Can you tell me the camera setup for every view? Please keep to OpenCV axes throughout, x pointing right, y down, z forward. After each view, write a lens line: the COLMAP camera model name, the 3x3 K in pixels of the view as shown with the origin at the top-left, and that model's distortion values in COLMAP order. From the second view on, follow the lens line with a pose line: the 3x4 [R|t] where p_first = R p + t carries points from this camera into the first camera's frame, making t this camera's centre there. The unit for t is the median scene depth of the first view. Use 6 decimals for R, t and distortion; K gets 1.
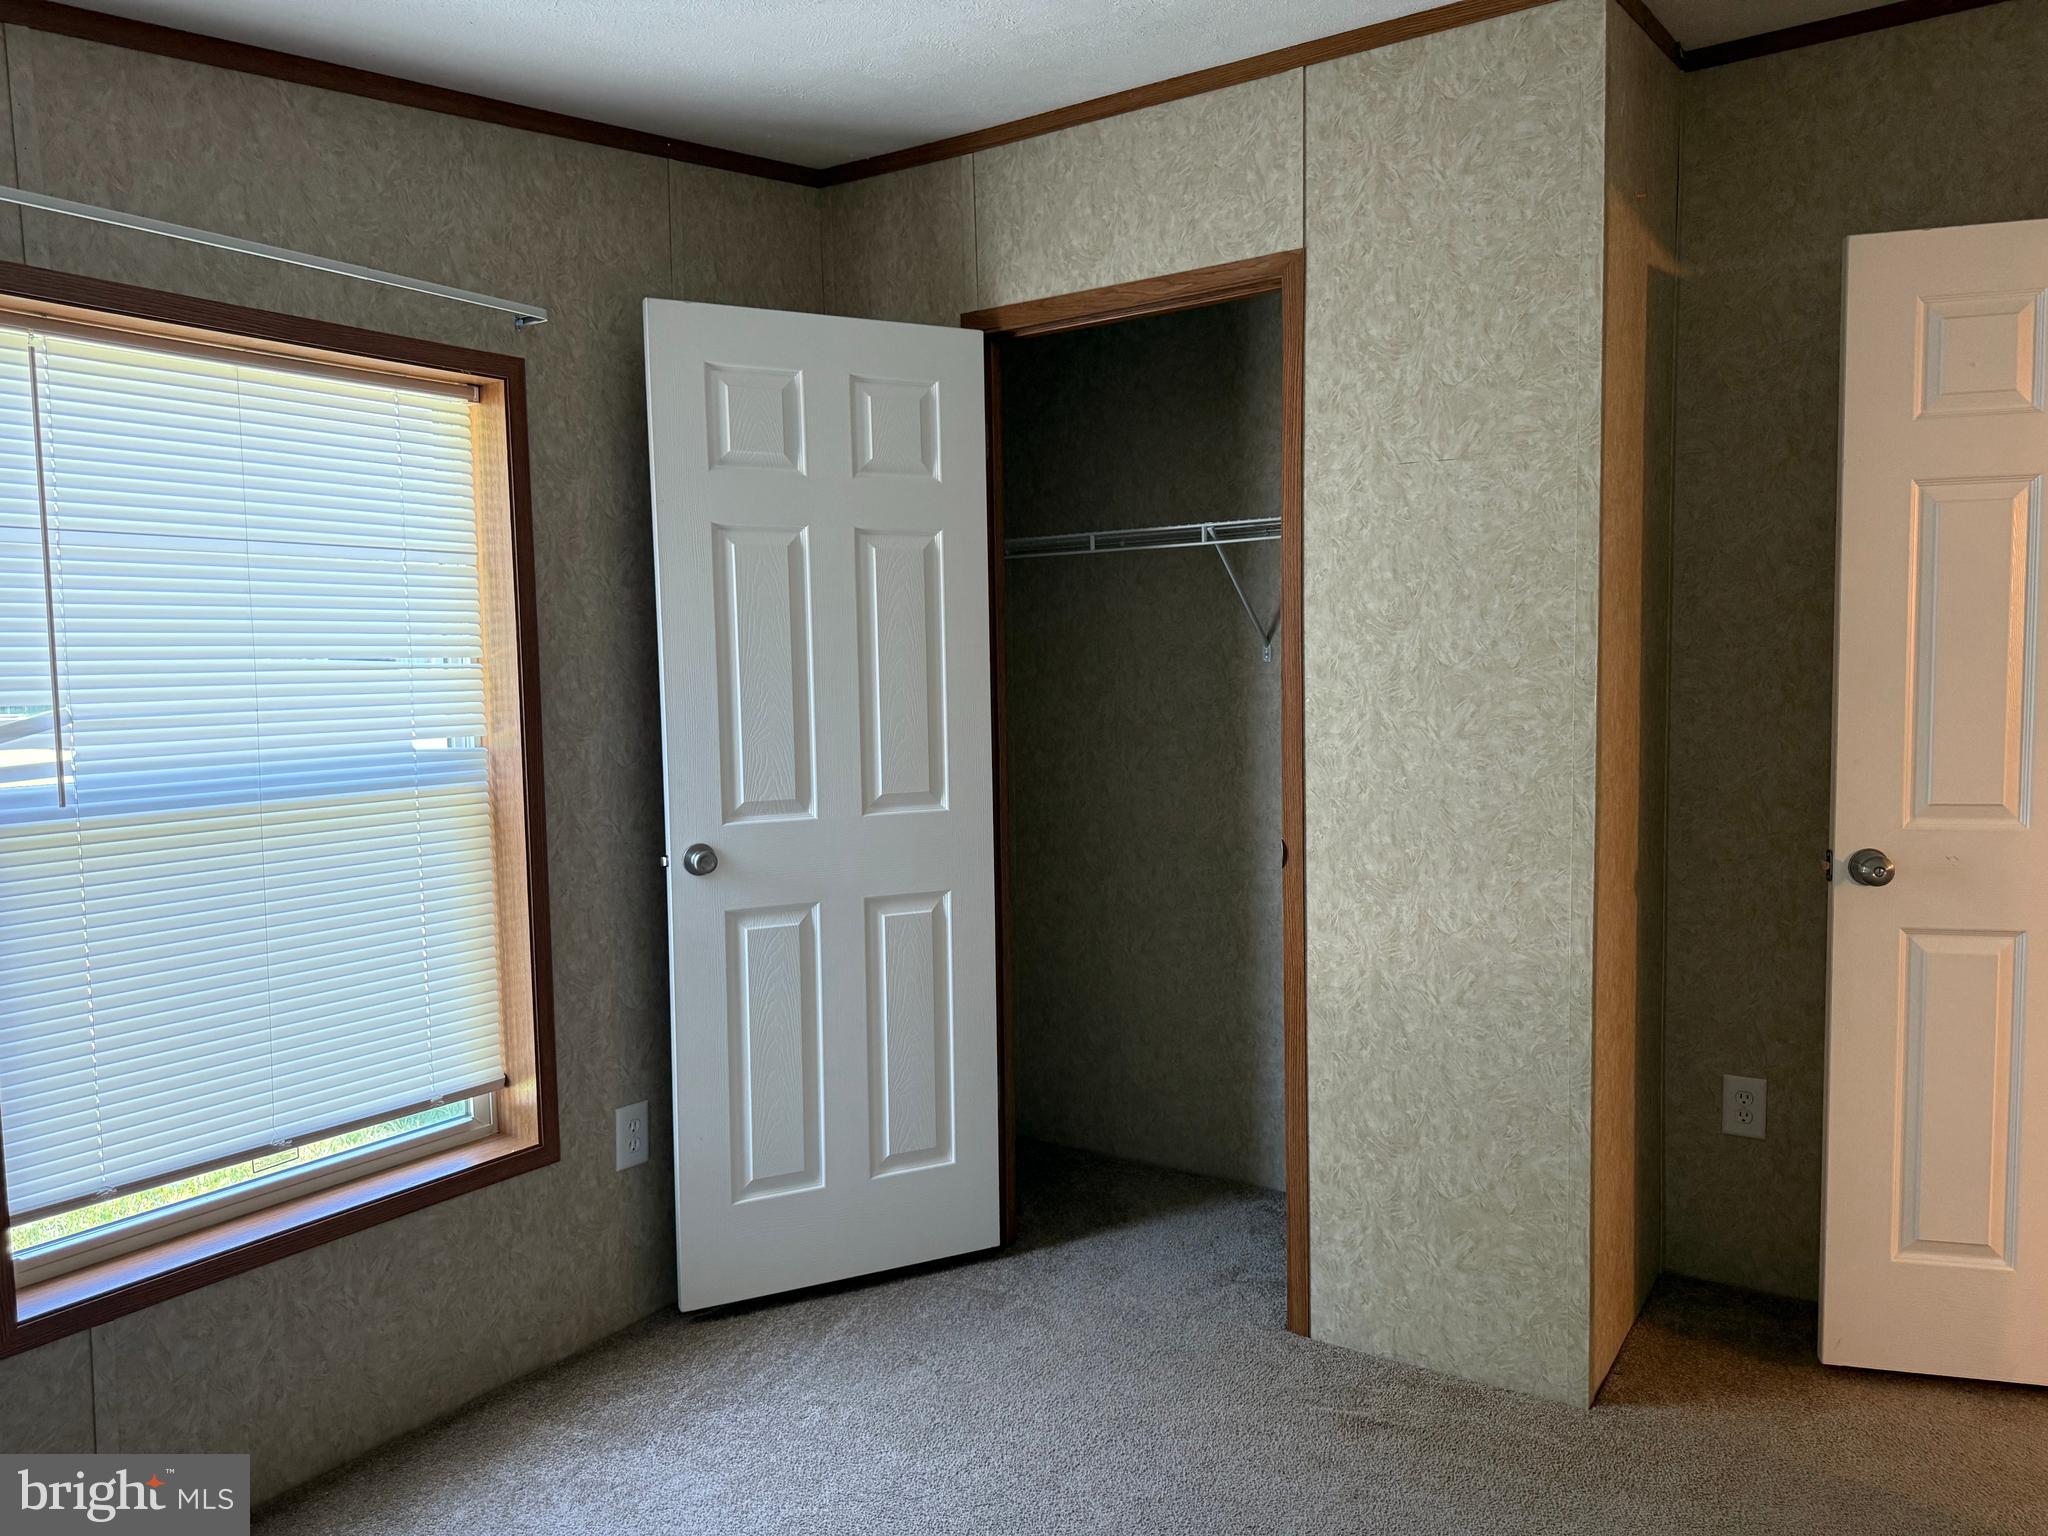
lens RADIAL K [[1436.8, 0, 1031.1], [0, 1436.8, 760.8], [0, 0, 1]] dist [0.041799, -0.042927]
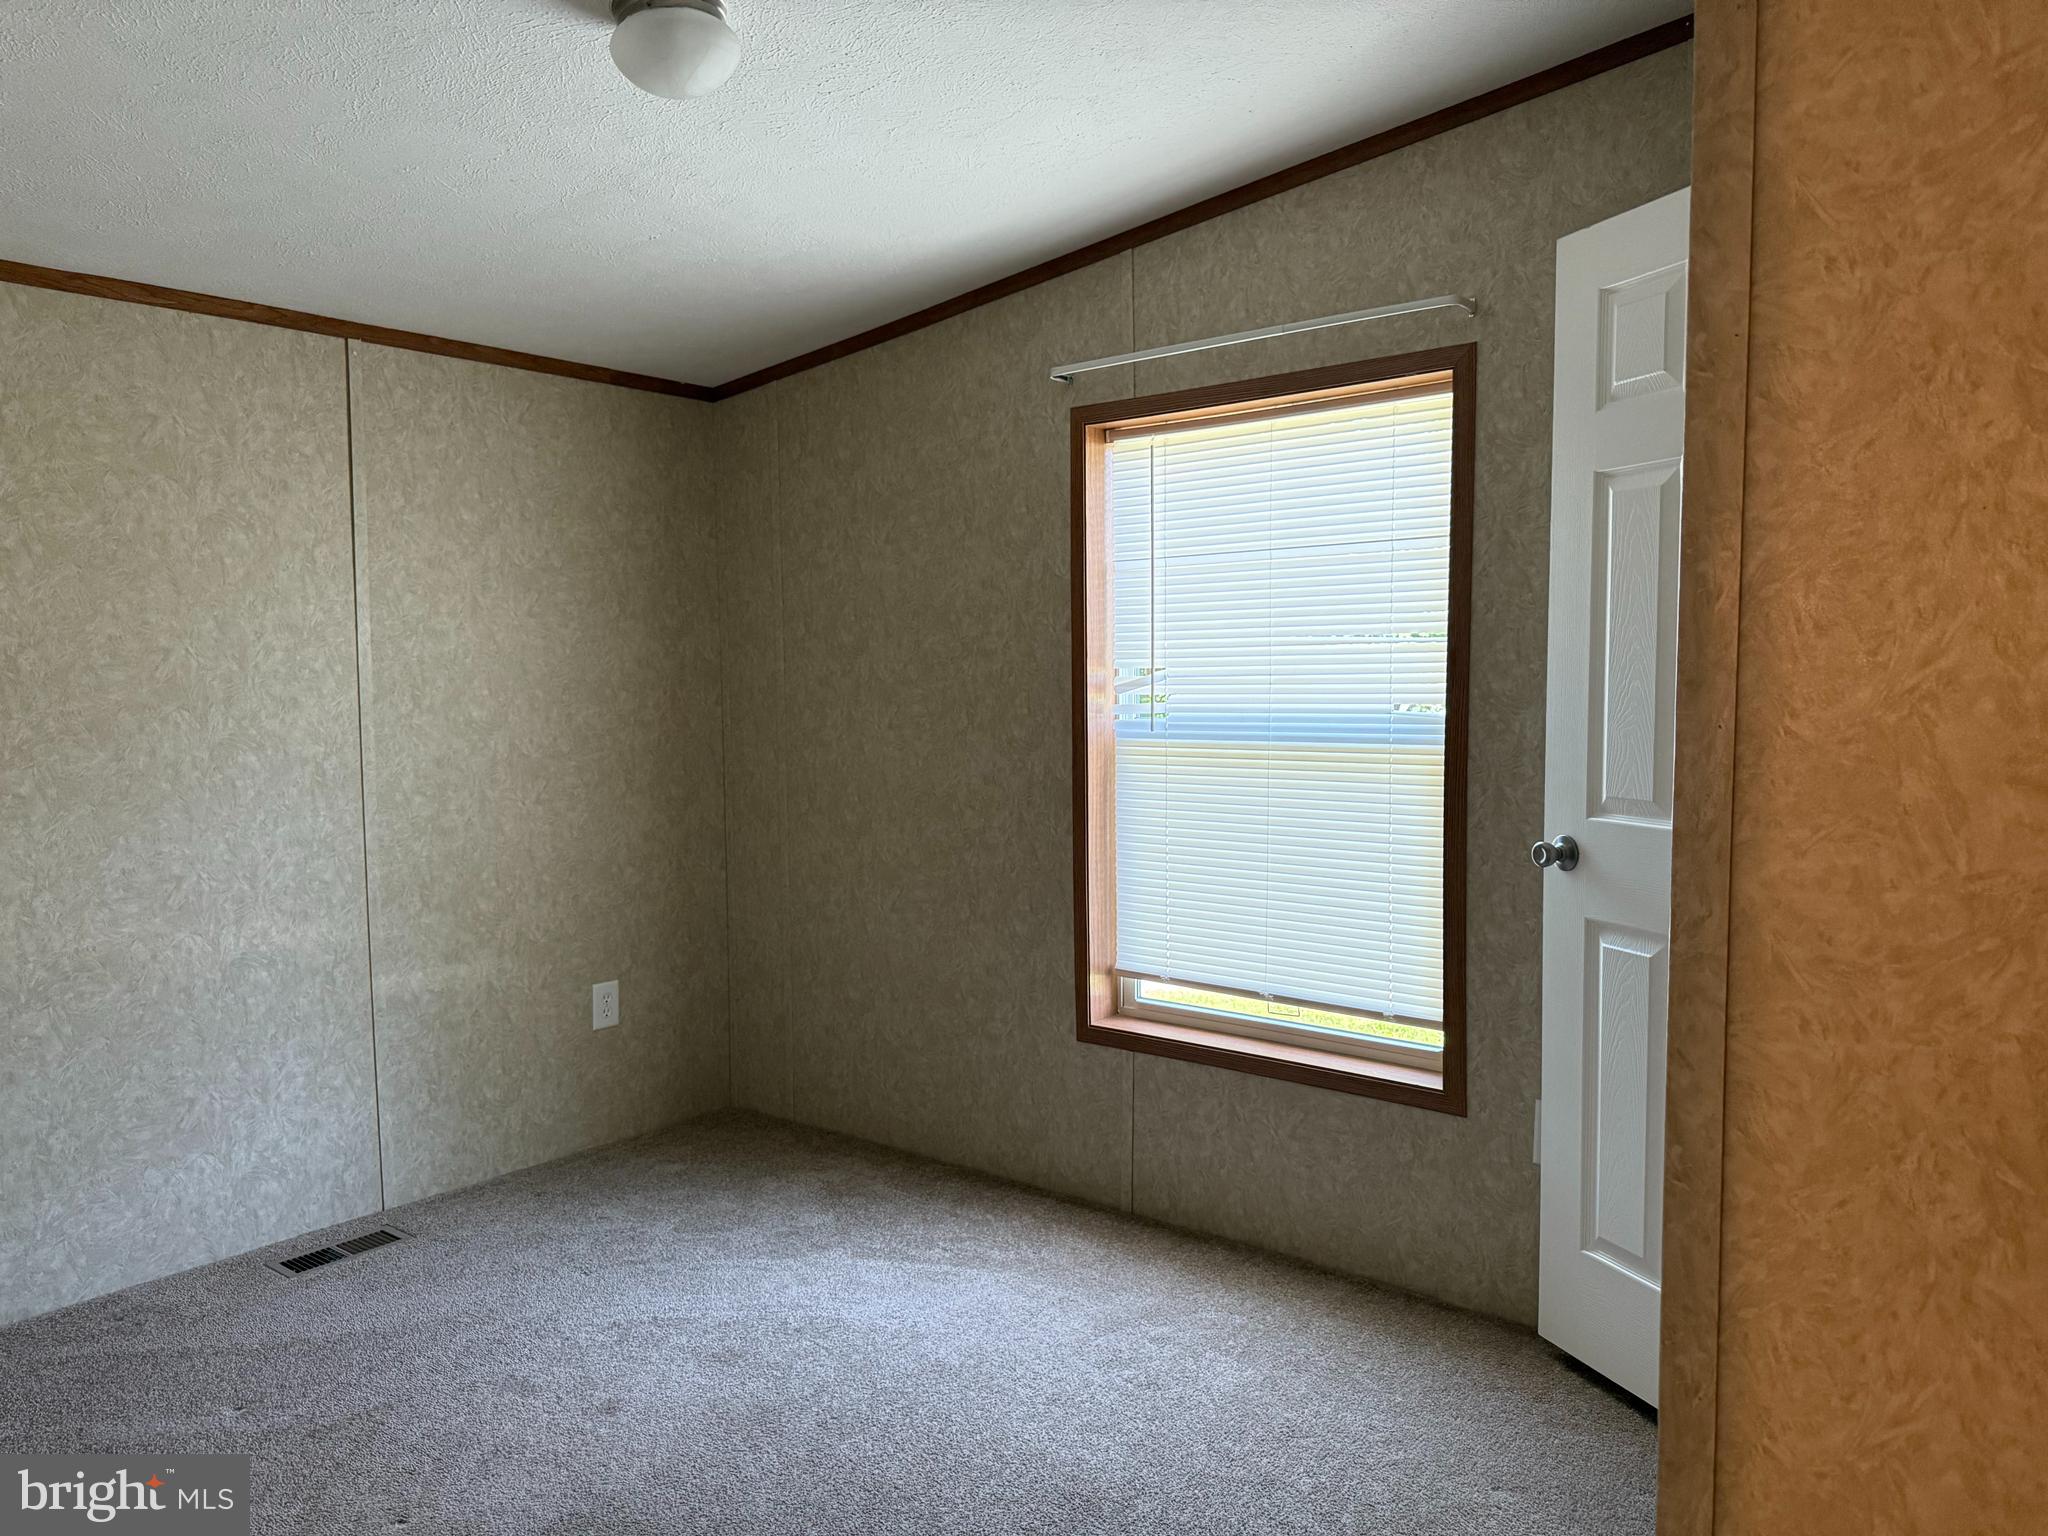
lens RADIAL K [[1436.8, 0, 1025.4], [0, 1436.8, 774.1], [0, 0, 1]] dist [0.041799, -0.042927]
pose [[-0.077852, 0.088259, -0.993051, 0.727814], [-0.064727, 0.993525, 0.093376, -0.045331], [0.994862, 0.071547, -0.071635, 0.769519]]
